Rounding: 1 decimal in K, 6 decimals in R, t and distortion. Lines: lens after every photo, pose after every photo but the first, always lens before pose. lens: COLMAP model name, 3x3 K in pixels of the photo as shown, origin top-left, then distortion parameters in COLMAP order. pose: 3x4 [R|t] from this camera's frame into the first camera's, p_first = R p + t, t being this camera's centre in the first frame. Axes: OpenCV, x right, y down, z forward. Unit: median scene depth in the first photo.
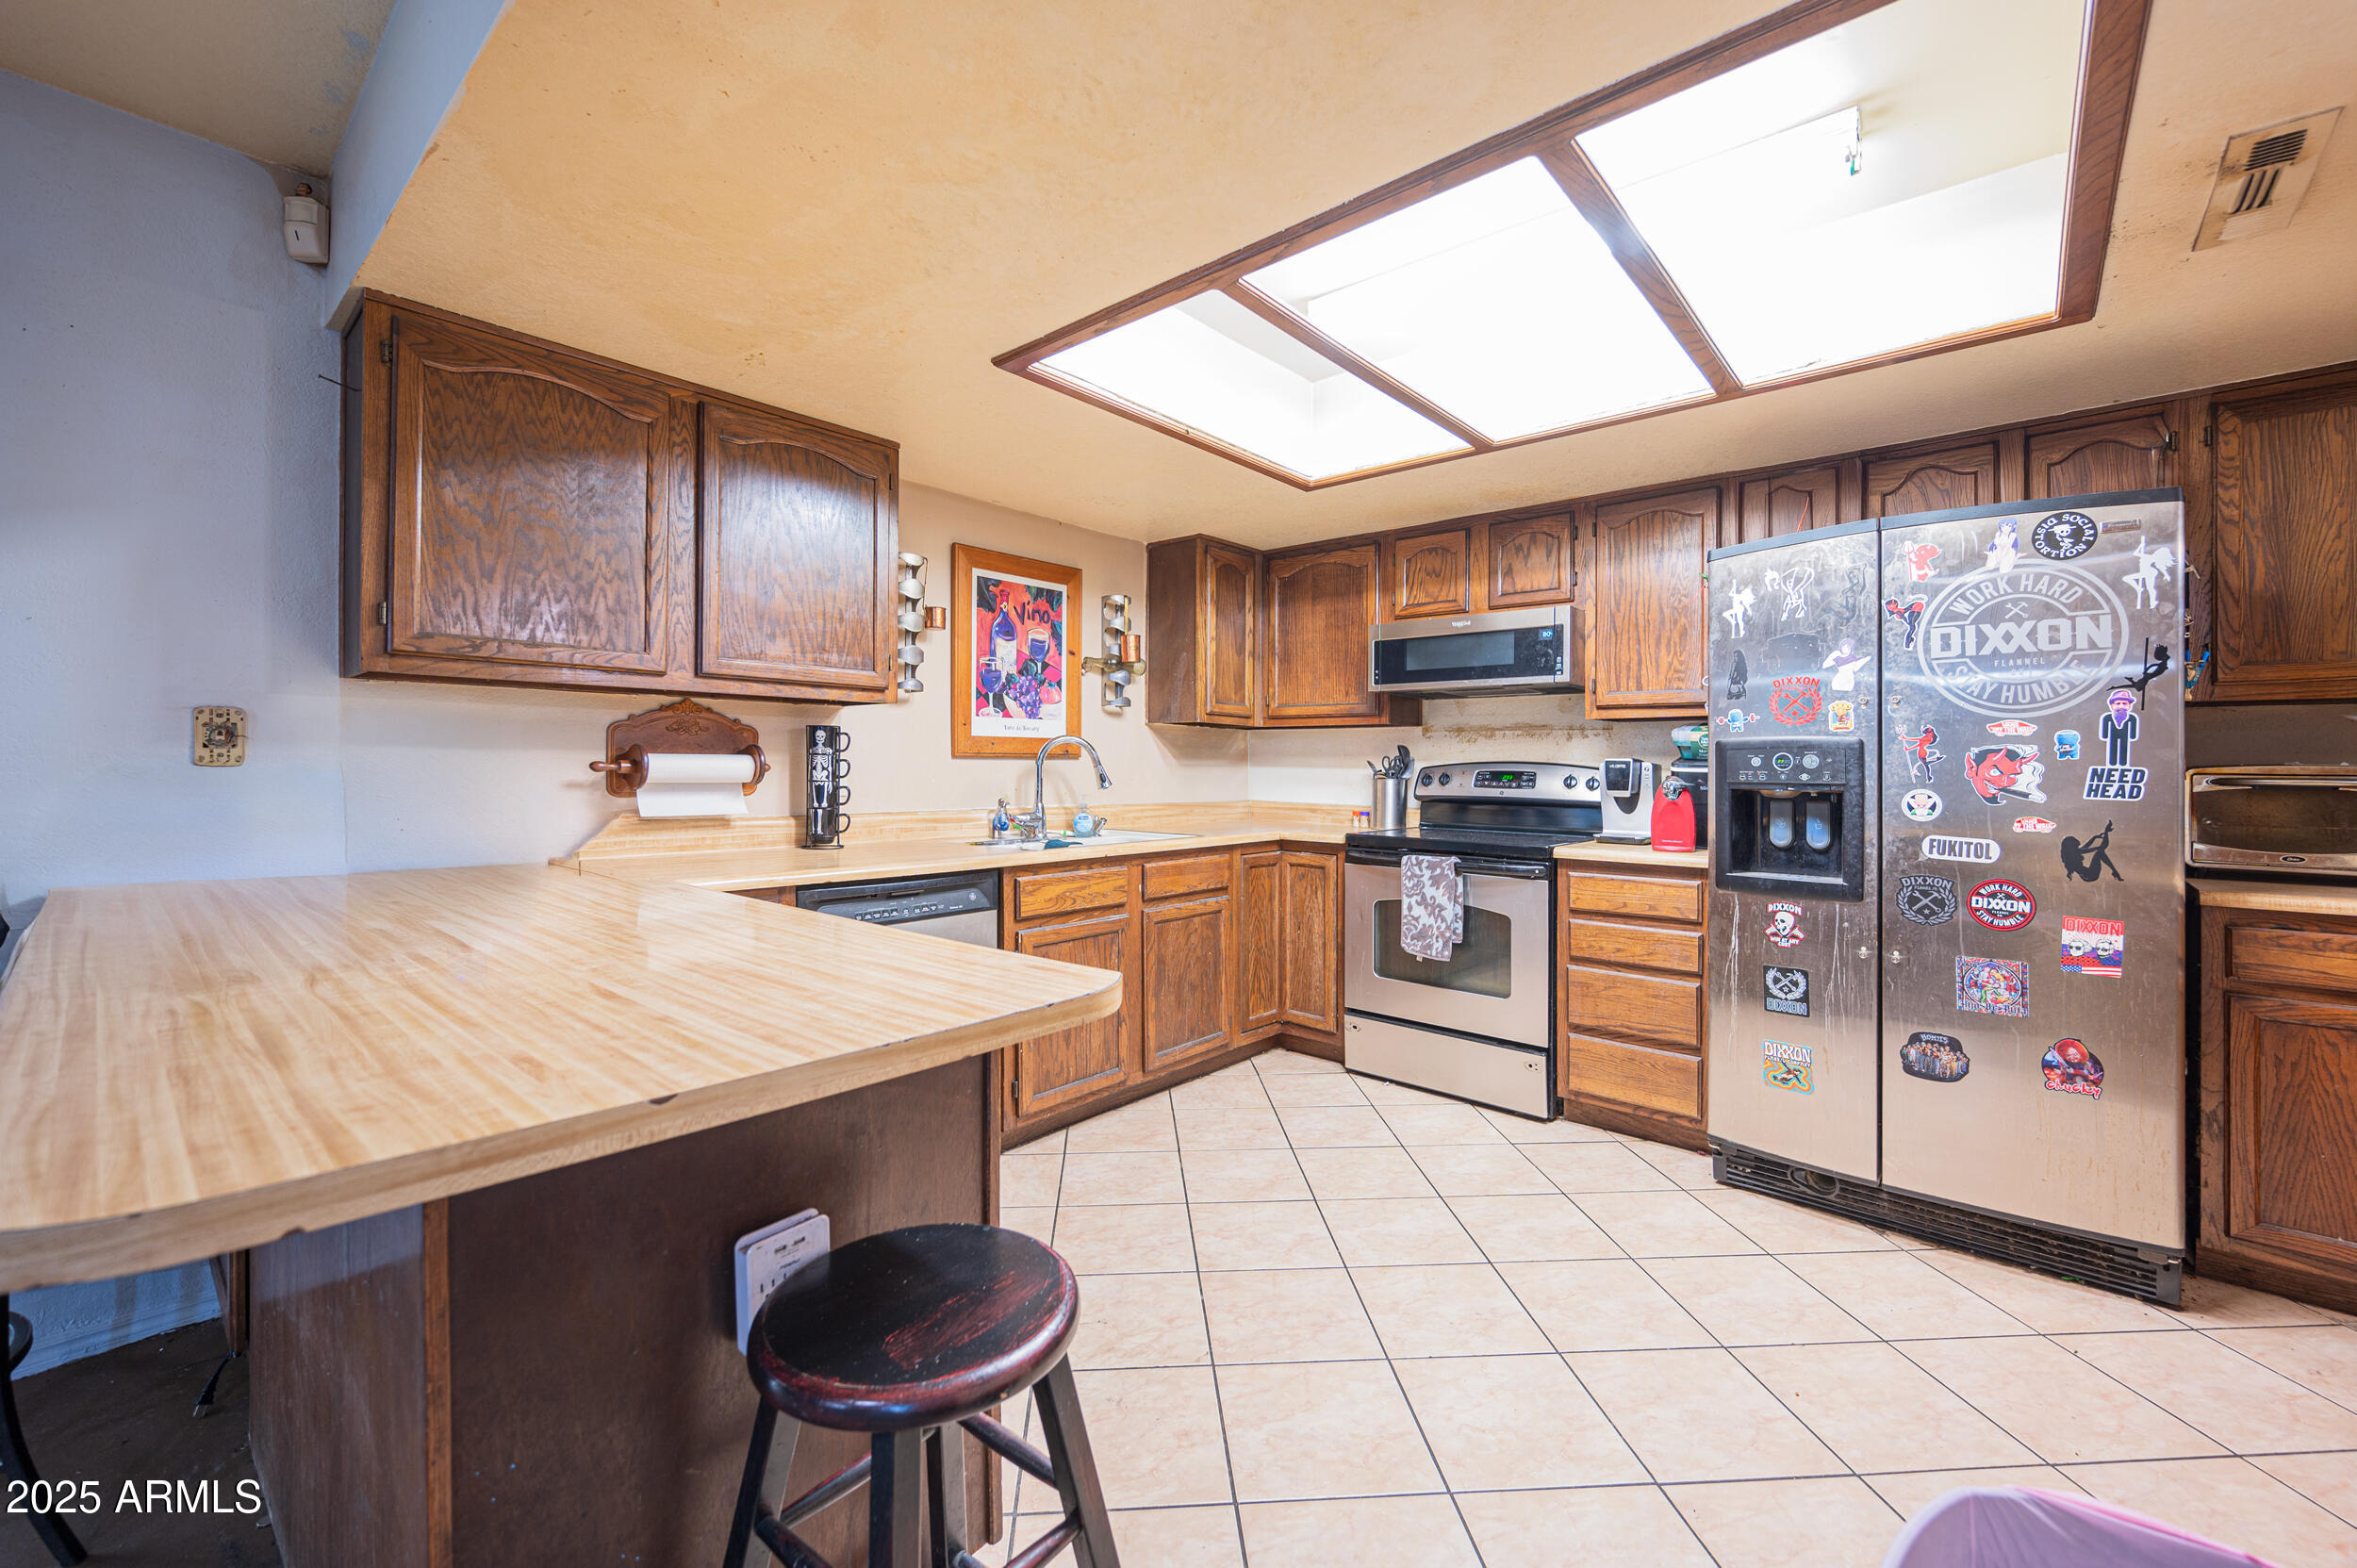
lens RADIAL K [[967.0, 0, 1143.1], [0, 967.0, 764.3], [0, 0, 1]] dist [0.001852, -0.000183]
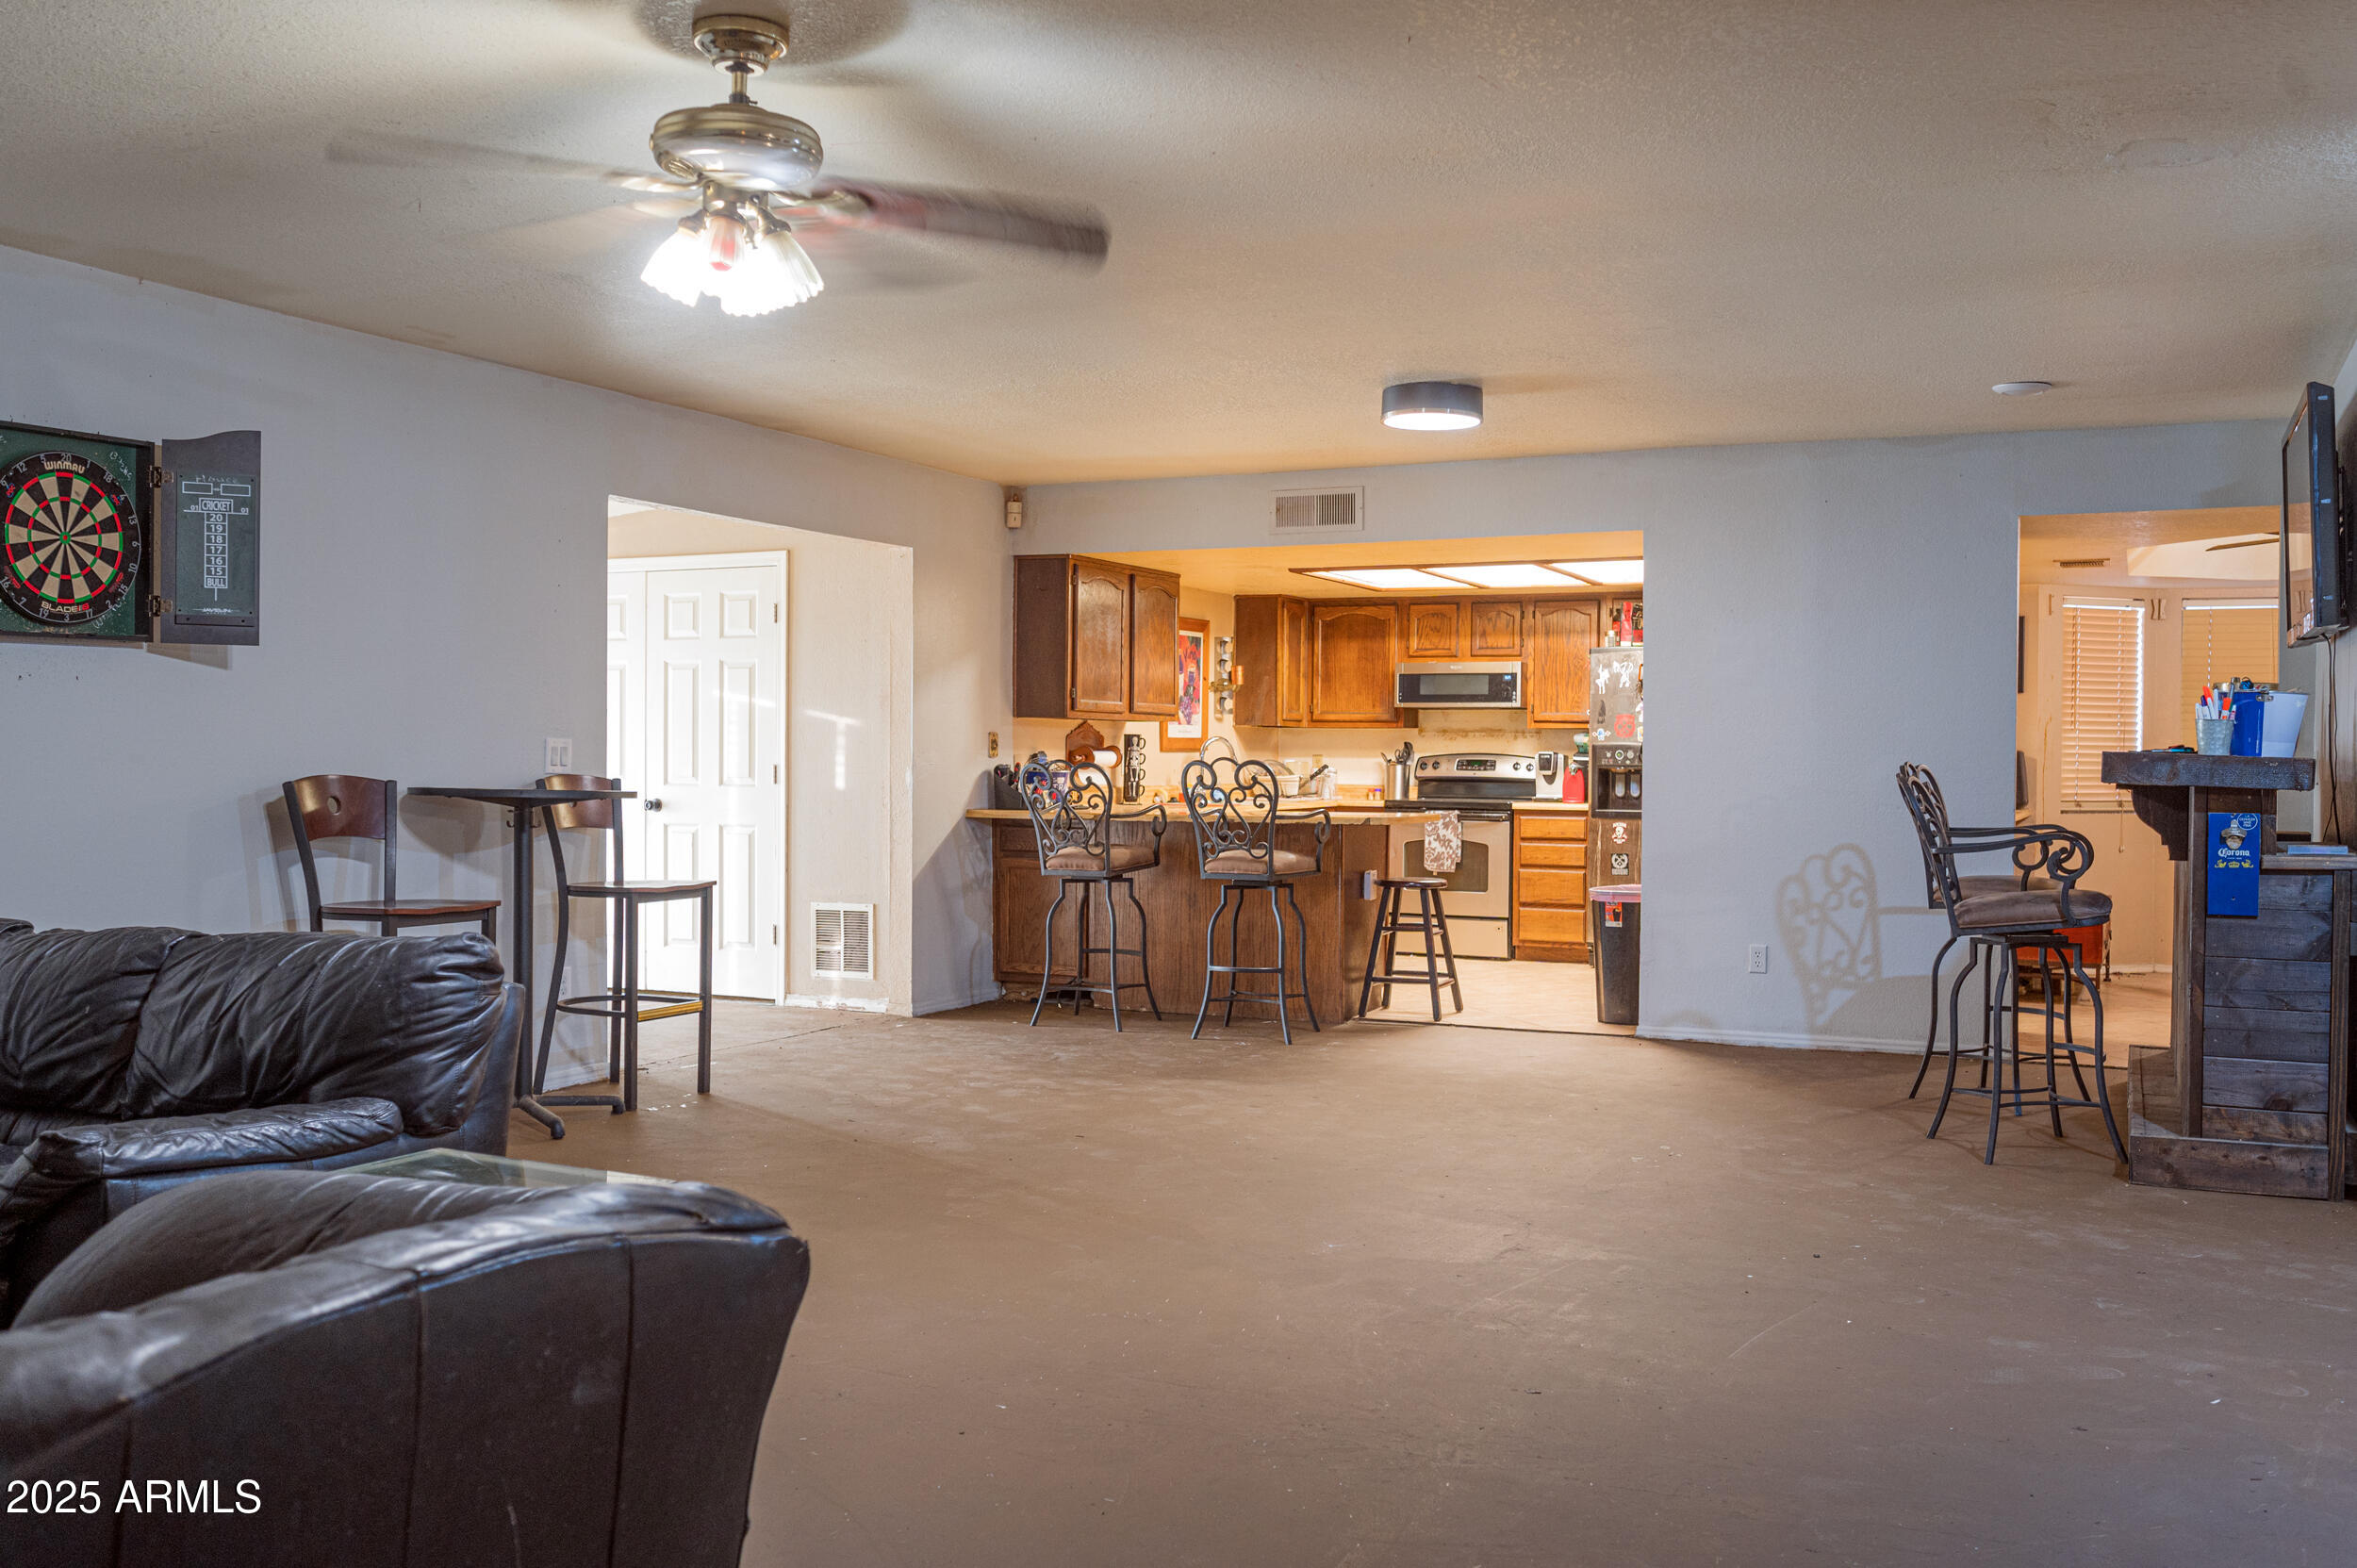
lens RADIAL K [[2140.2, 0, 1129.3], [0, 2140.2, 781.2], [0, 0, 1]] dist [-0.021847, 0.000000]
pose [[0.960273, -0.001017, 0.279062, -1.234462], [-0.003594, 0.999865, 0.016010, -0.012333], [-0.279041, -0.016376, 0.960140, -2.356702]]
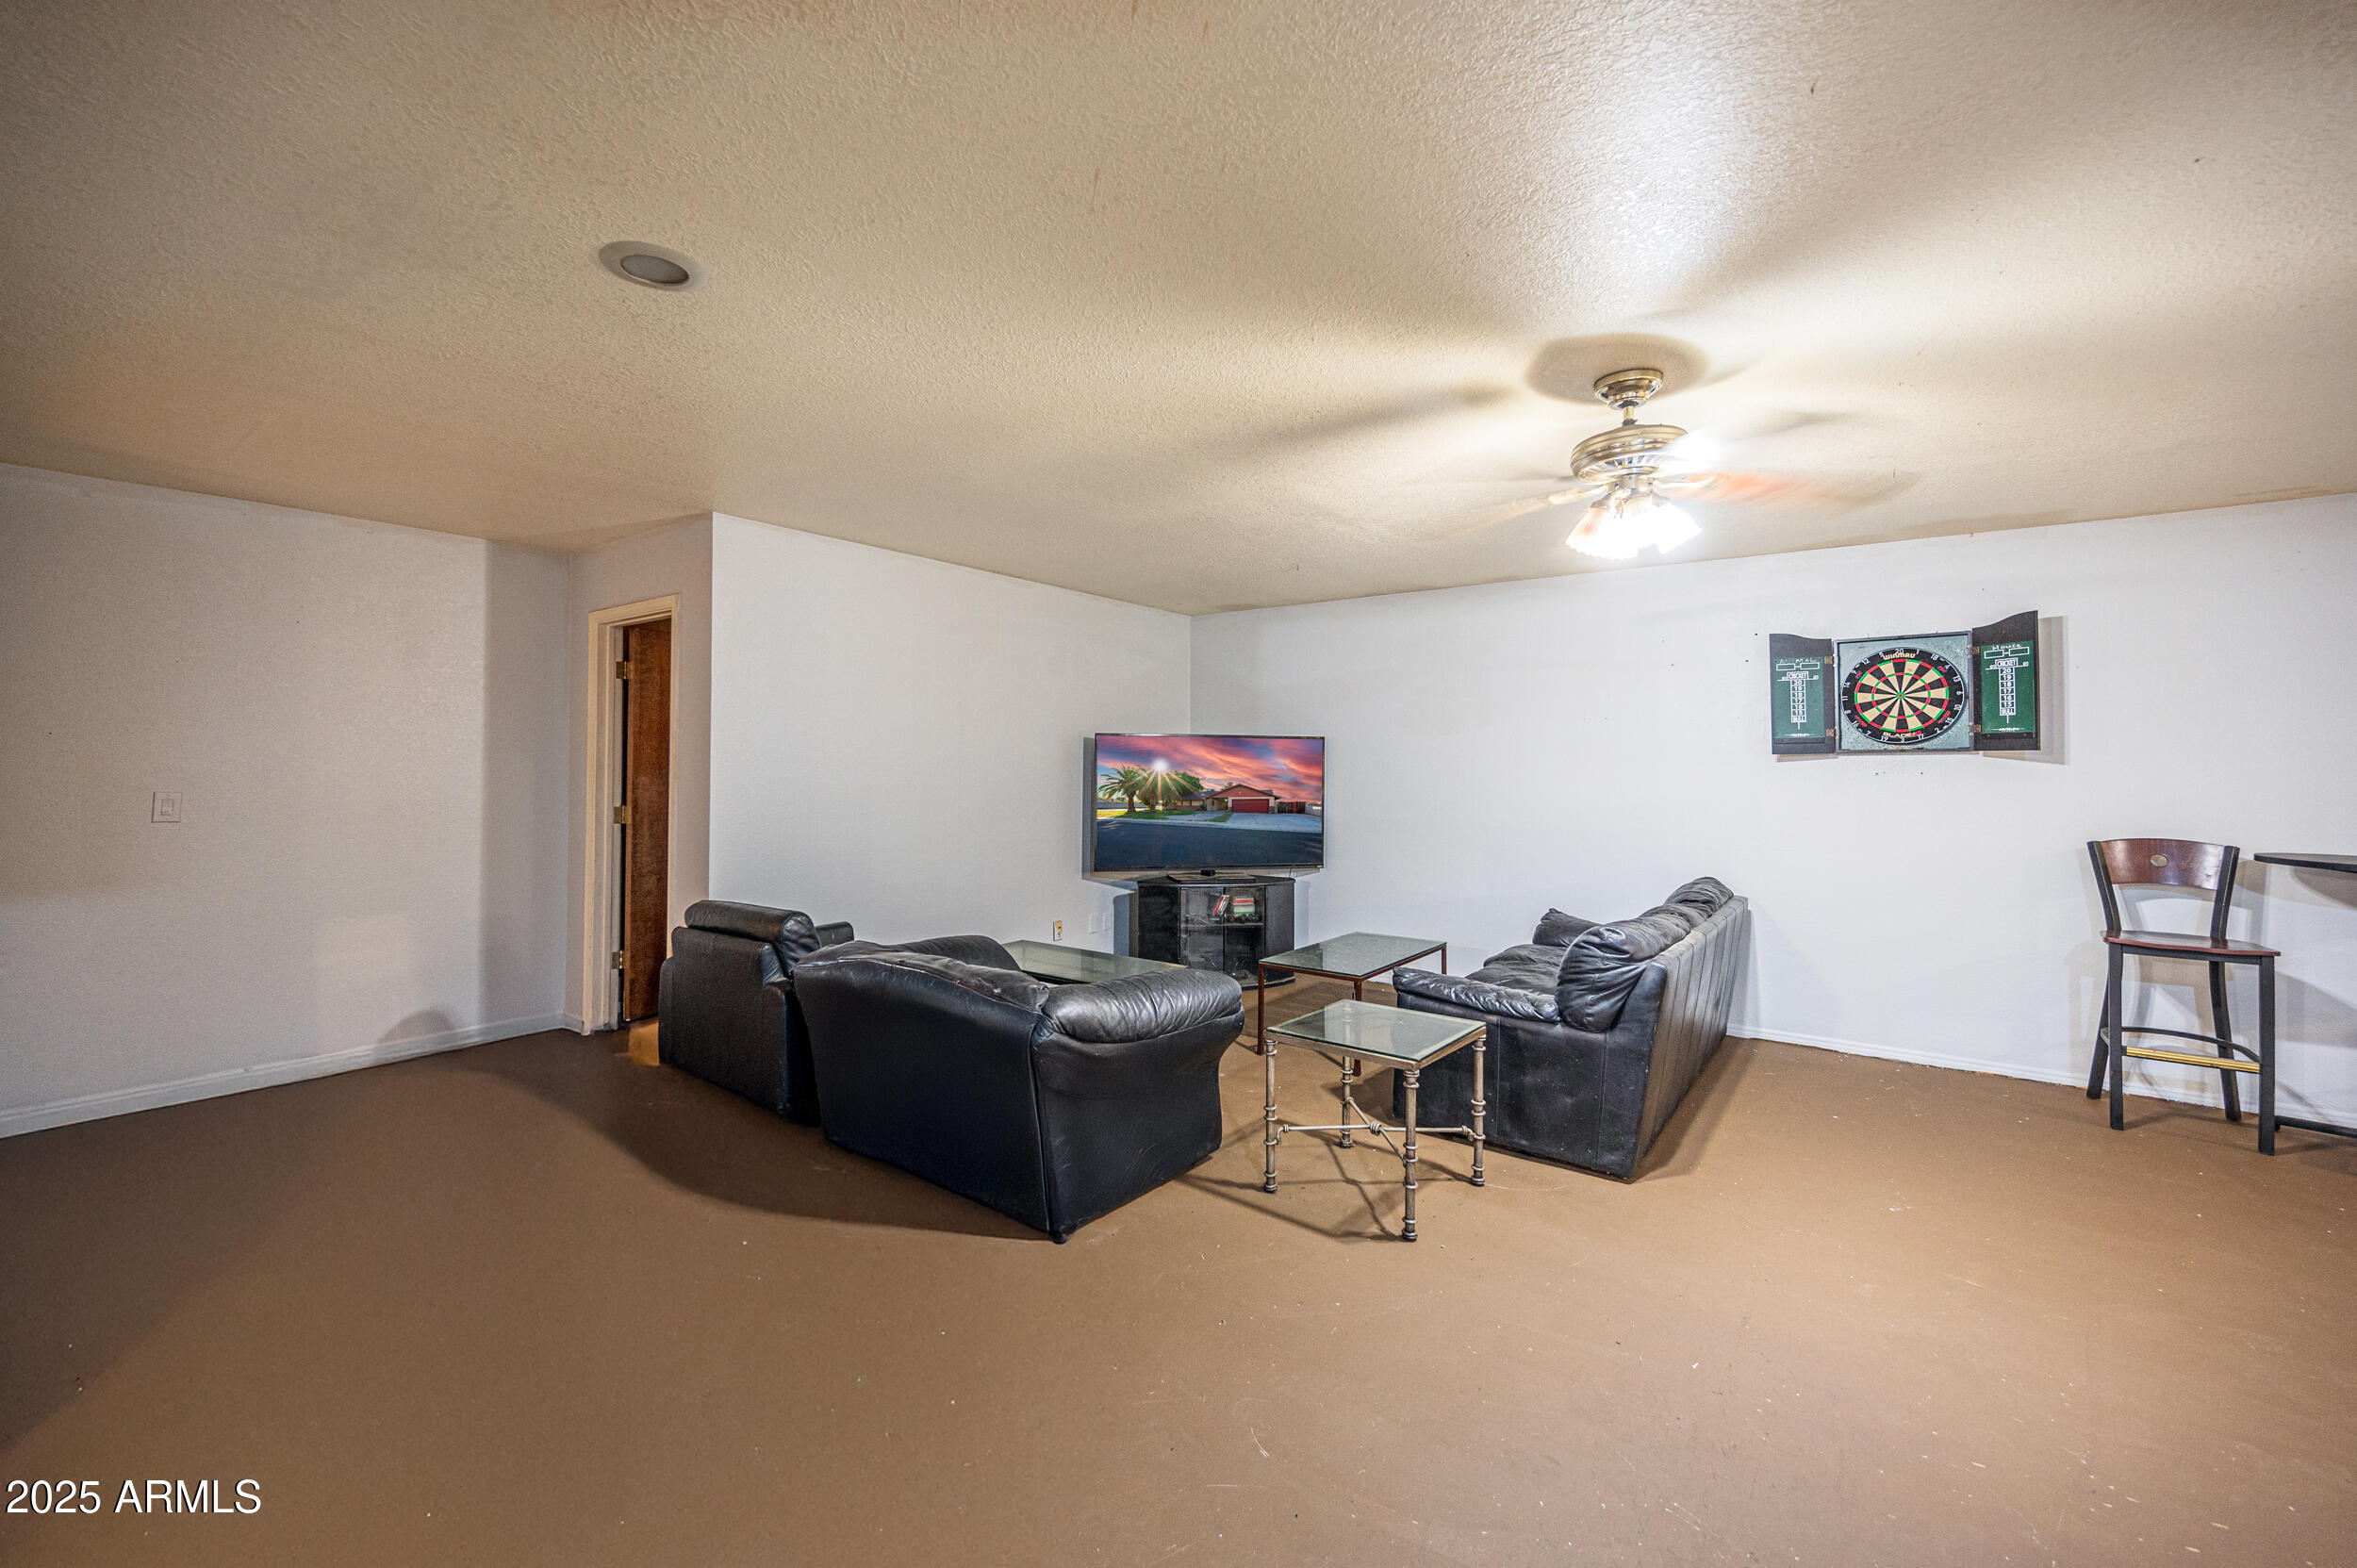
lens RADIAL K [[956.2, 0, 1196.2], [0, 956.2, 764.2], [0, 0, 1]] dist [0.006554, -0.000311]
pose [[0.126578, -0.011921, -0.991885, -0.338563], [-0.002599, 0.999920, -0.012349, -0.061459], [0.991953, 0.004141, 0.126537, -1.624127]]
